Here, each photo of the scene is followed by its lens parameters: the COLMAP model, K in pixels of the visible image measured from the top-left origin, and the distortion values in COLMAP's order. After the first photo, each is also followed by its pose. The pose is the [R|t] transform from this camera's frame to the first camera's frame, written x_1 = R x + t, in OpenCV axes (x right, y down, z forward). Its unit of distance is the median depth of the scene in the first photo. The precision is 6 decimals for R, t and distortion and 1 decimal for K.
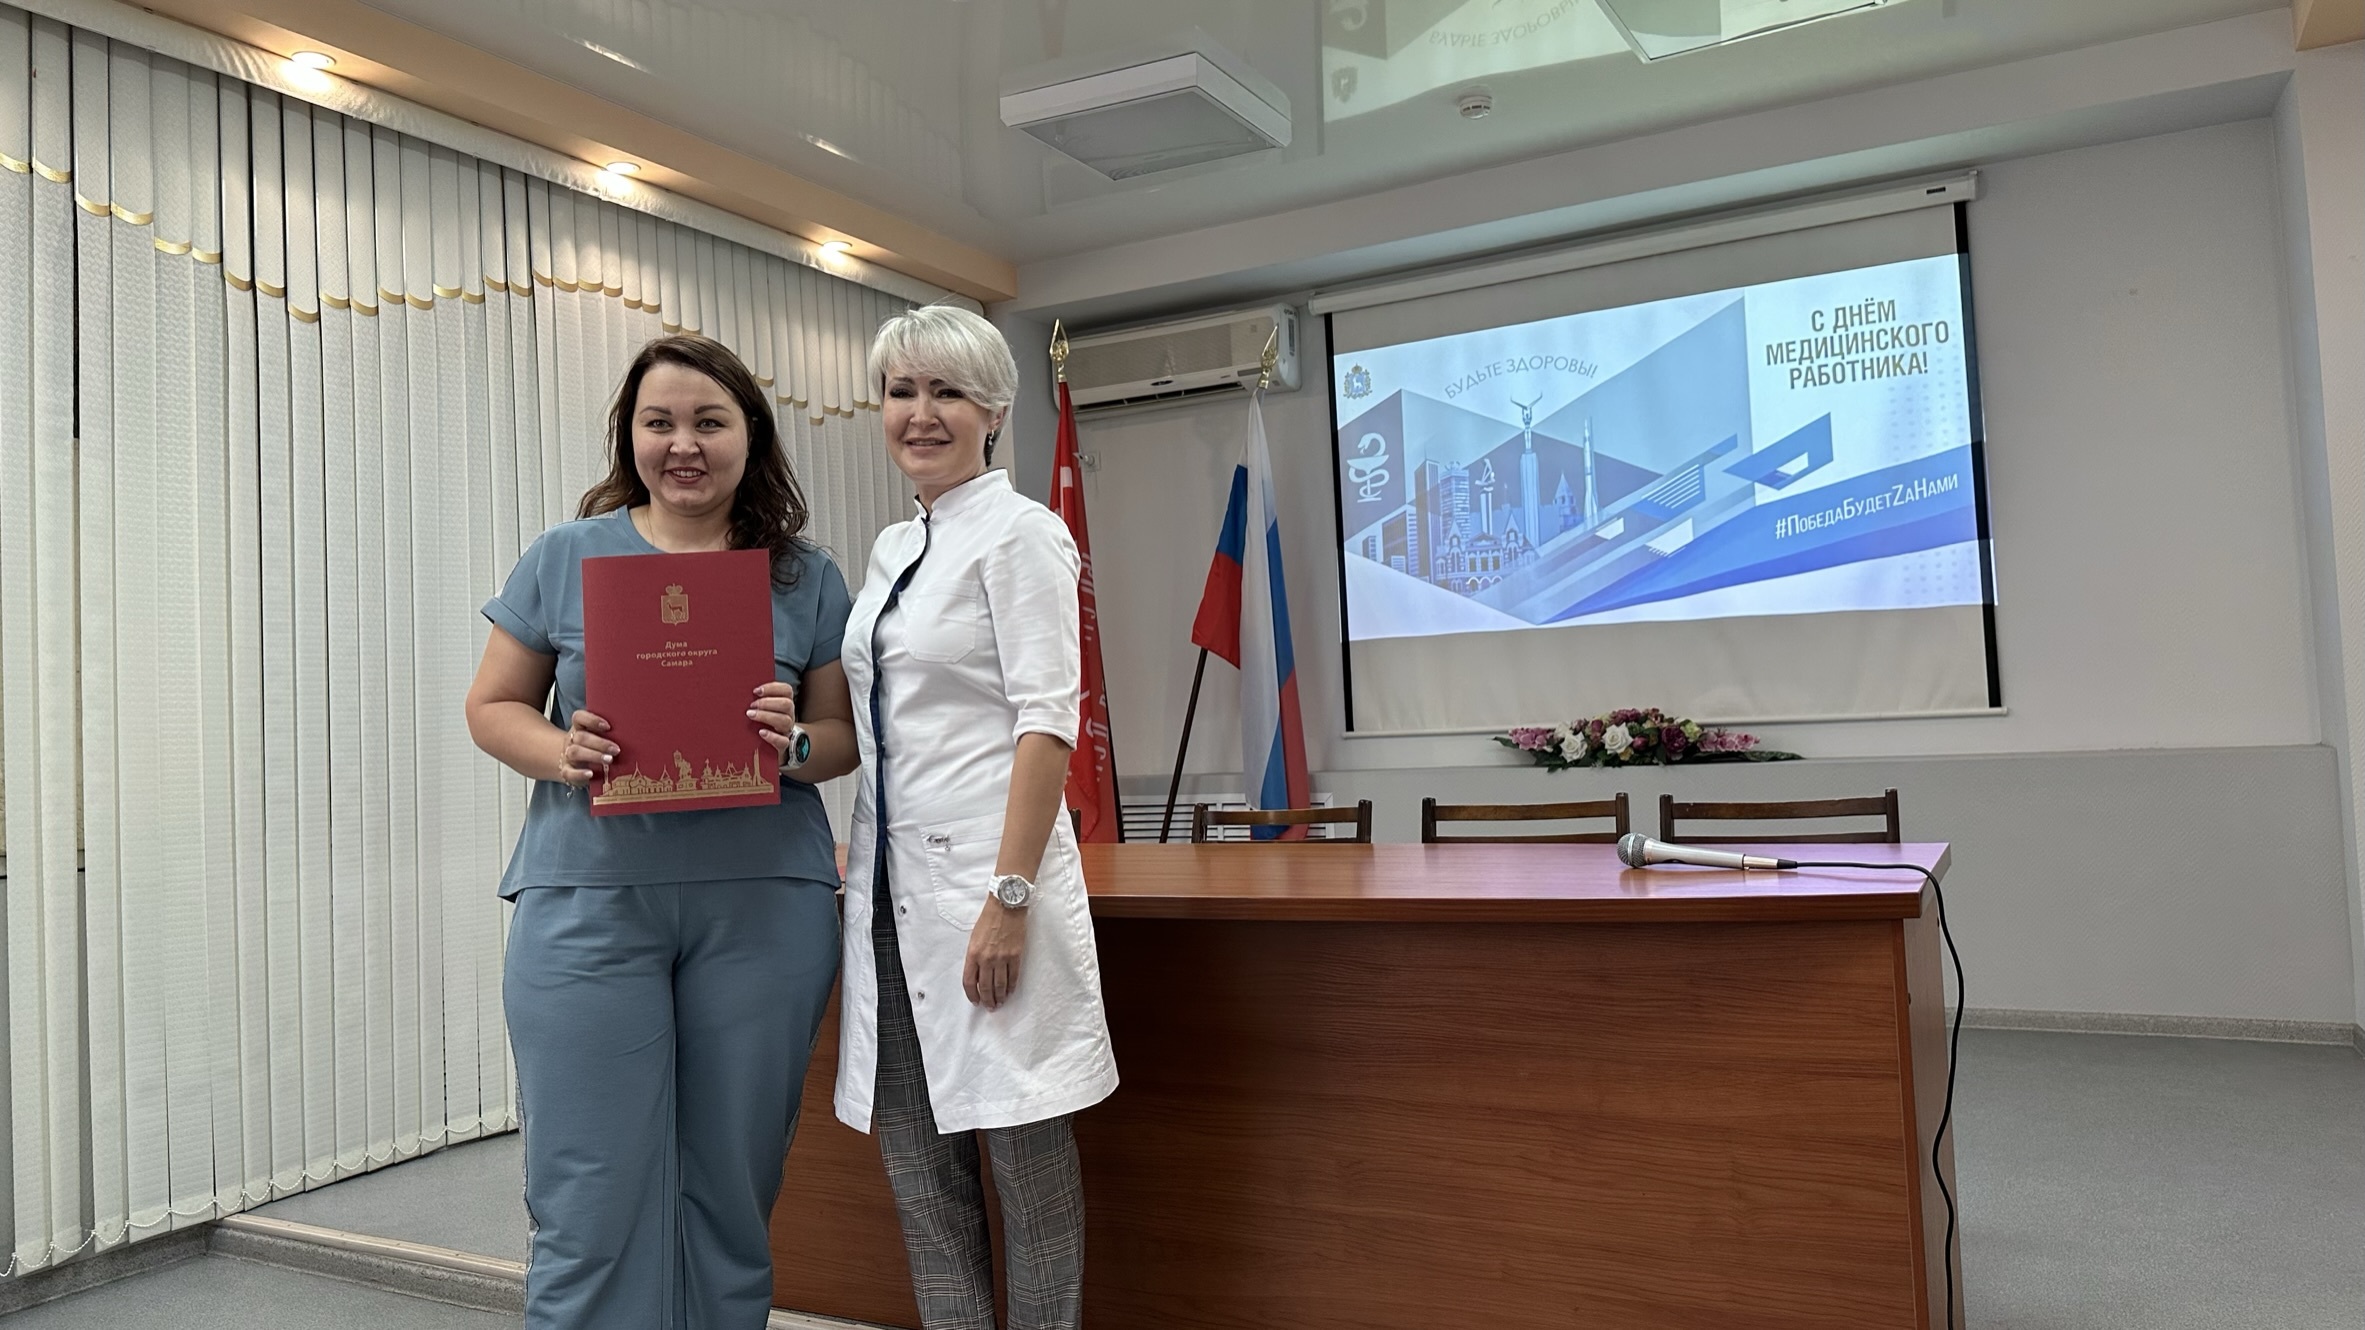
lens RADIAL K [[1693.7, 0, 1174.8], [0, 1693.7, 652.6], [0, 0, 1]] dist [0.096169, -0.122313]
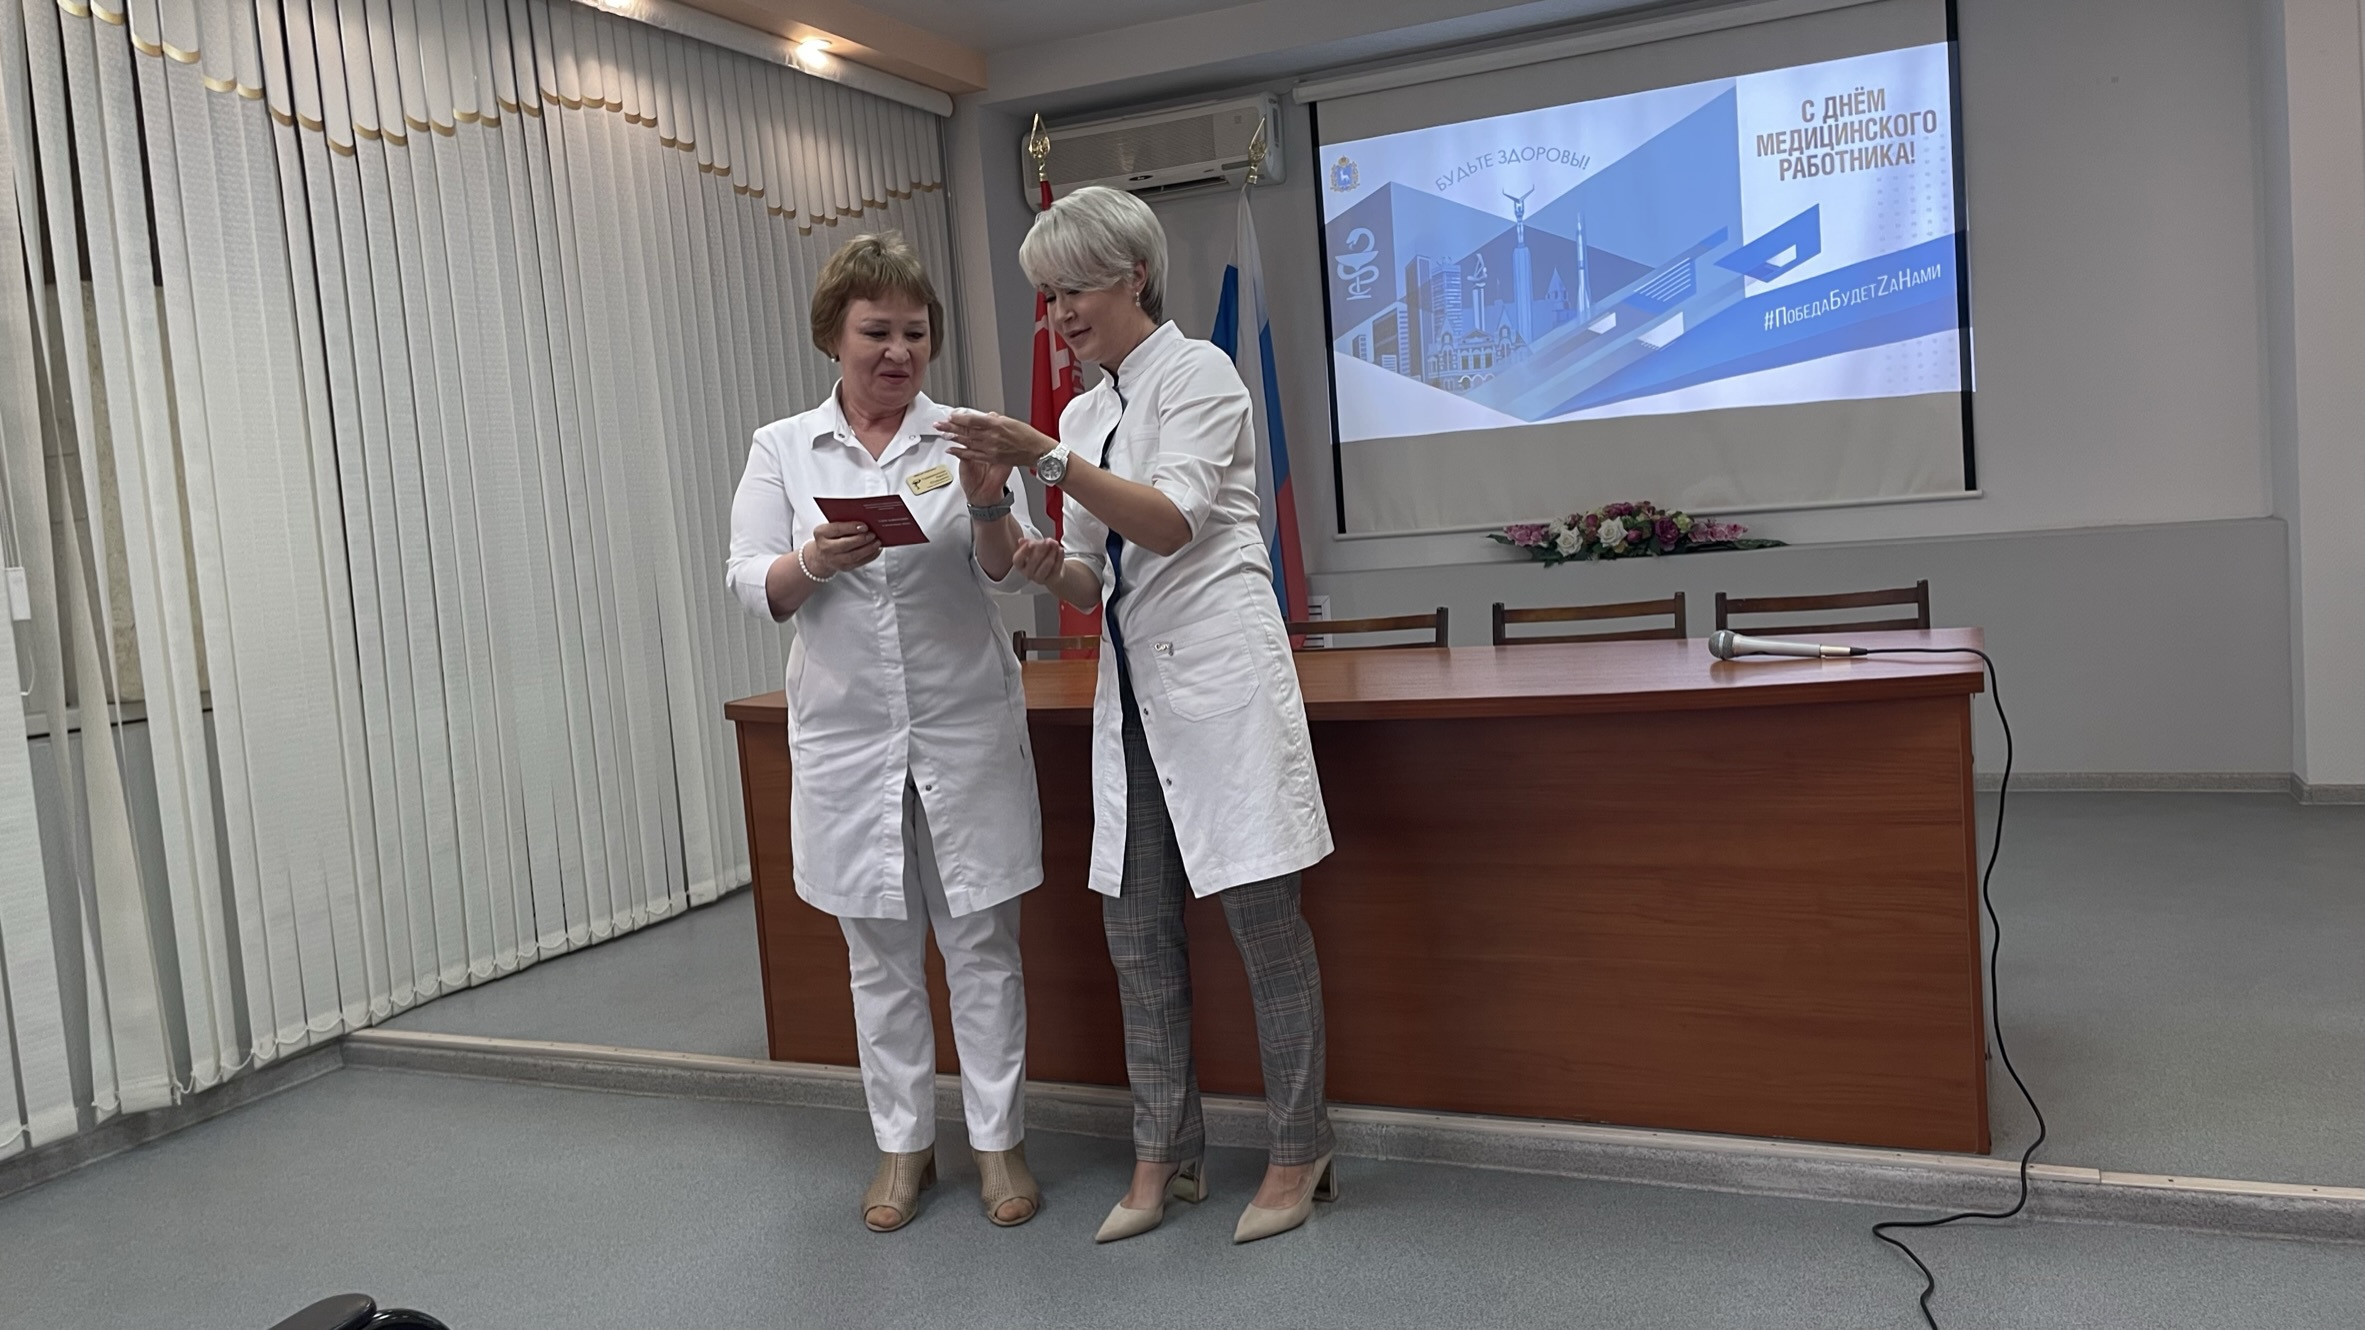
lens RADIAL K [[1828.4, 0, 1182.5], [0, 1828.4, 665.0], [0, 0, 1]] dist [0.087420, -0.132501]
pose [[0.996949, -0.036408, 0.069047, -0.078342], [0.027612, 0.991858, 0.124321, -0.015099], [-0.073011, -0.122035, 0.989837, -0.087667]]
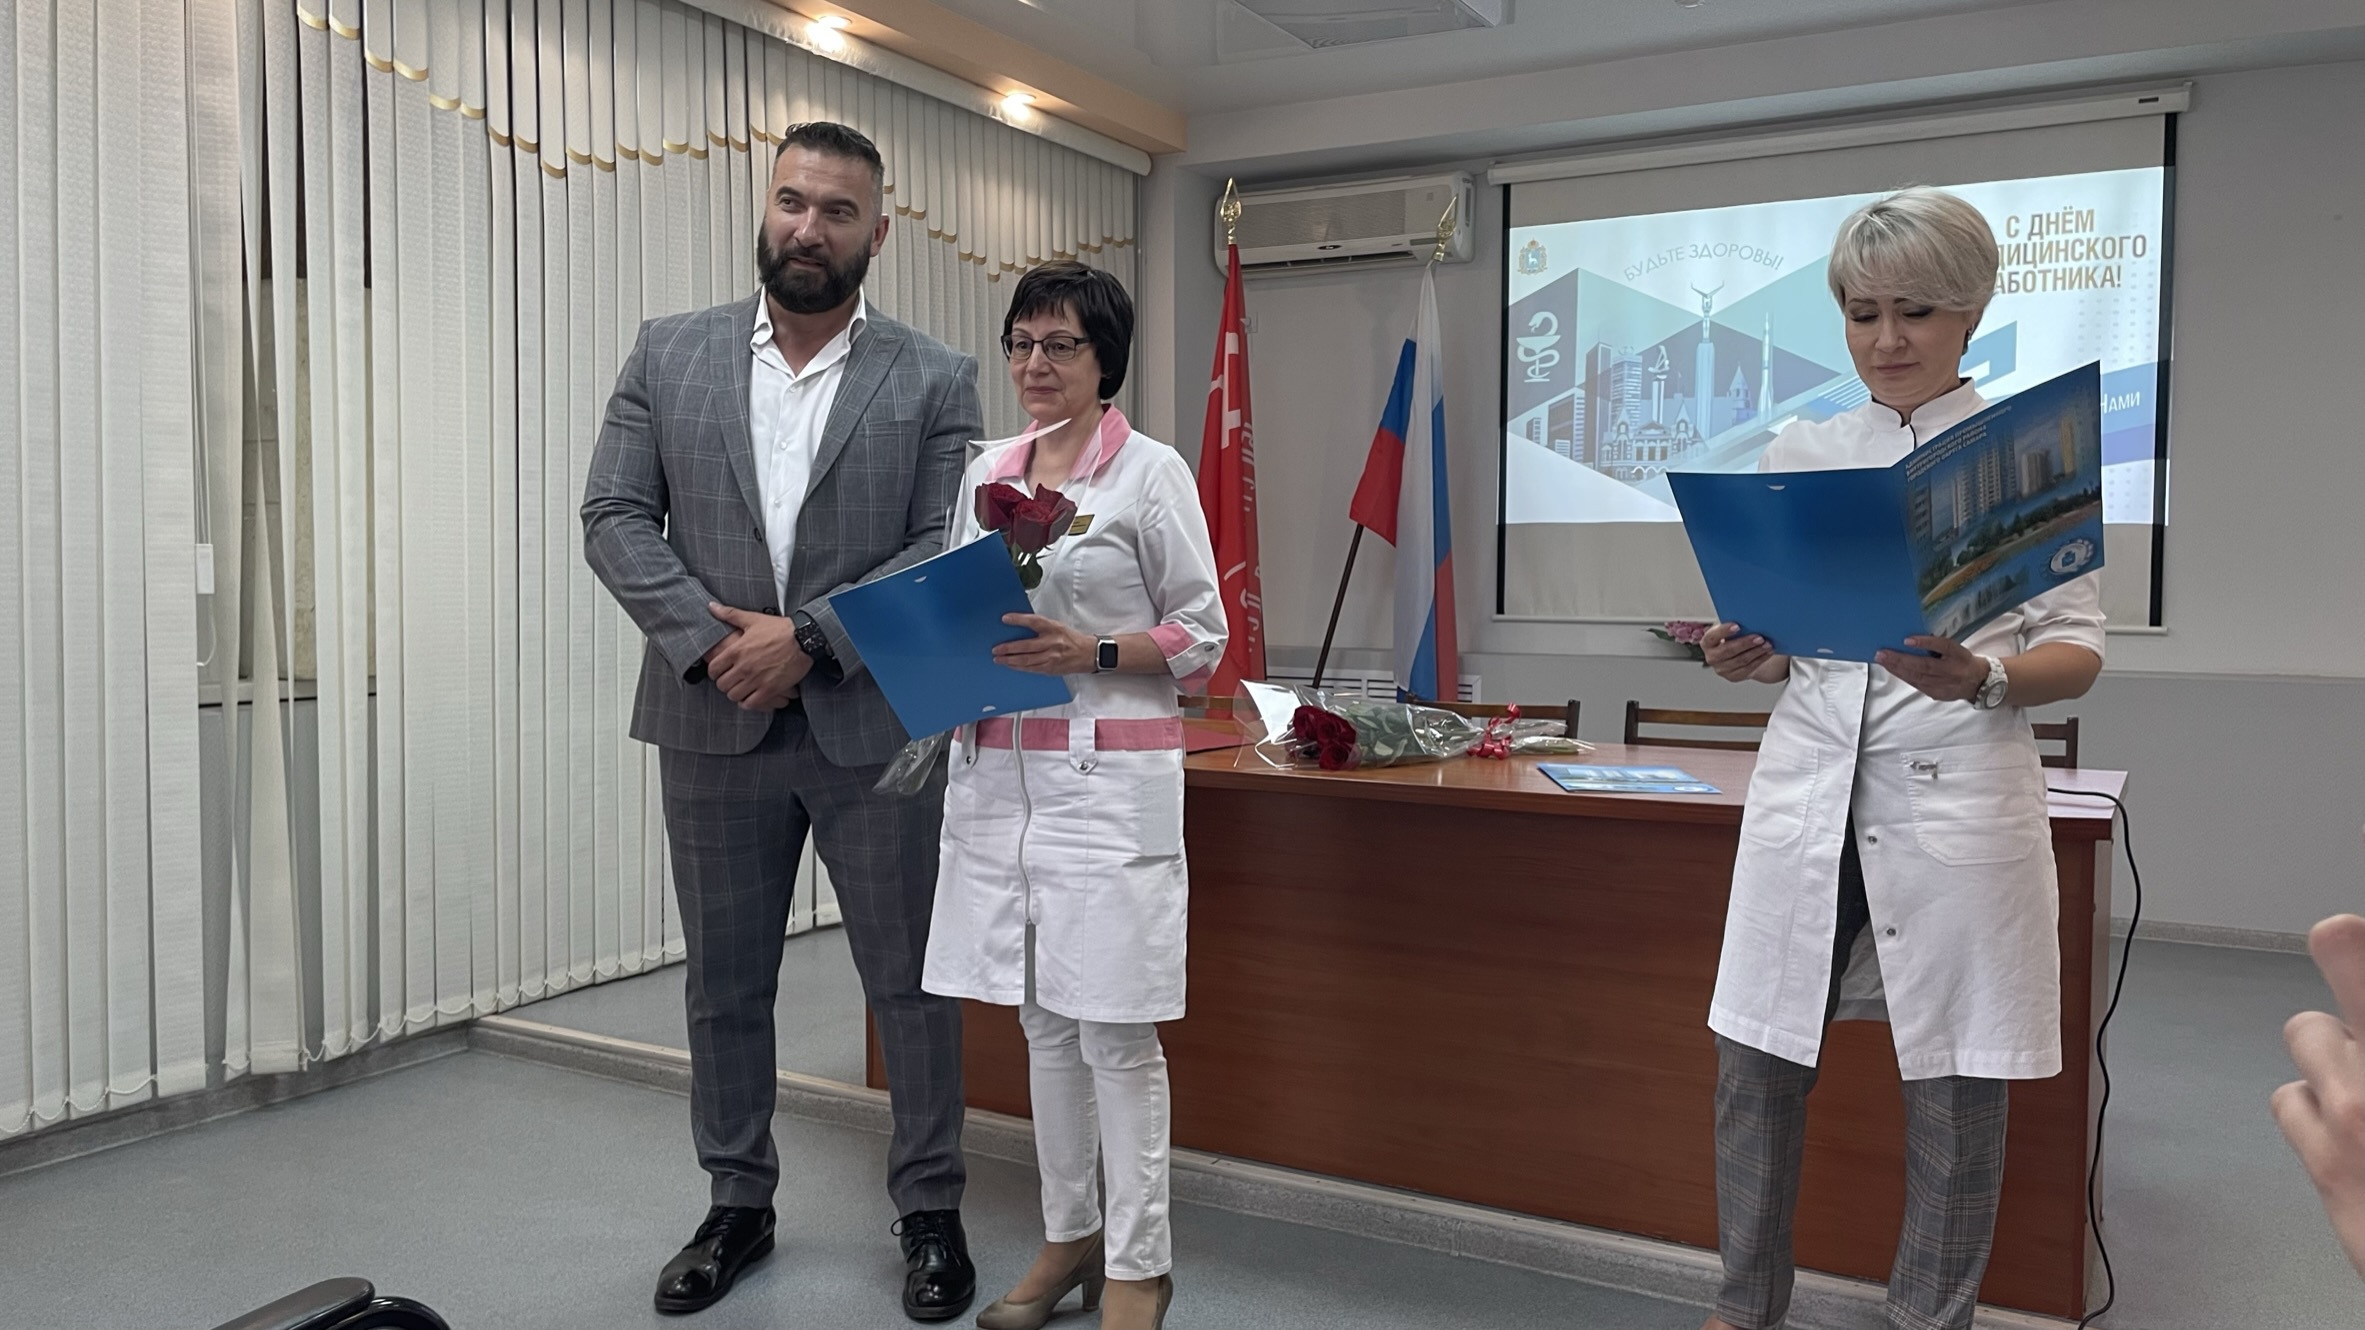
lens RADIAL K [[1831.7, 0, 1211.2], [0, 1831.7, 667.3], [0, 0, 1]] dist [0.081486, -0.122895]
pose [[0.998562, 0.052629, -0.010191, -0.061261], [-0.051430, 0.994166, 0.094814, -0.018140], [0.015121, -0.094153, 0.995443, -0.090812]]
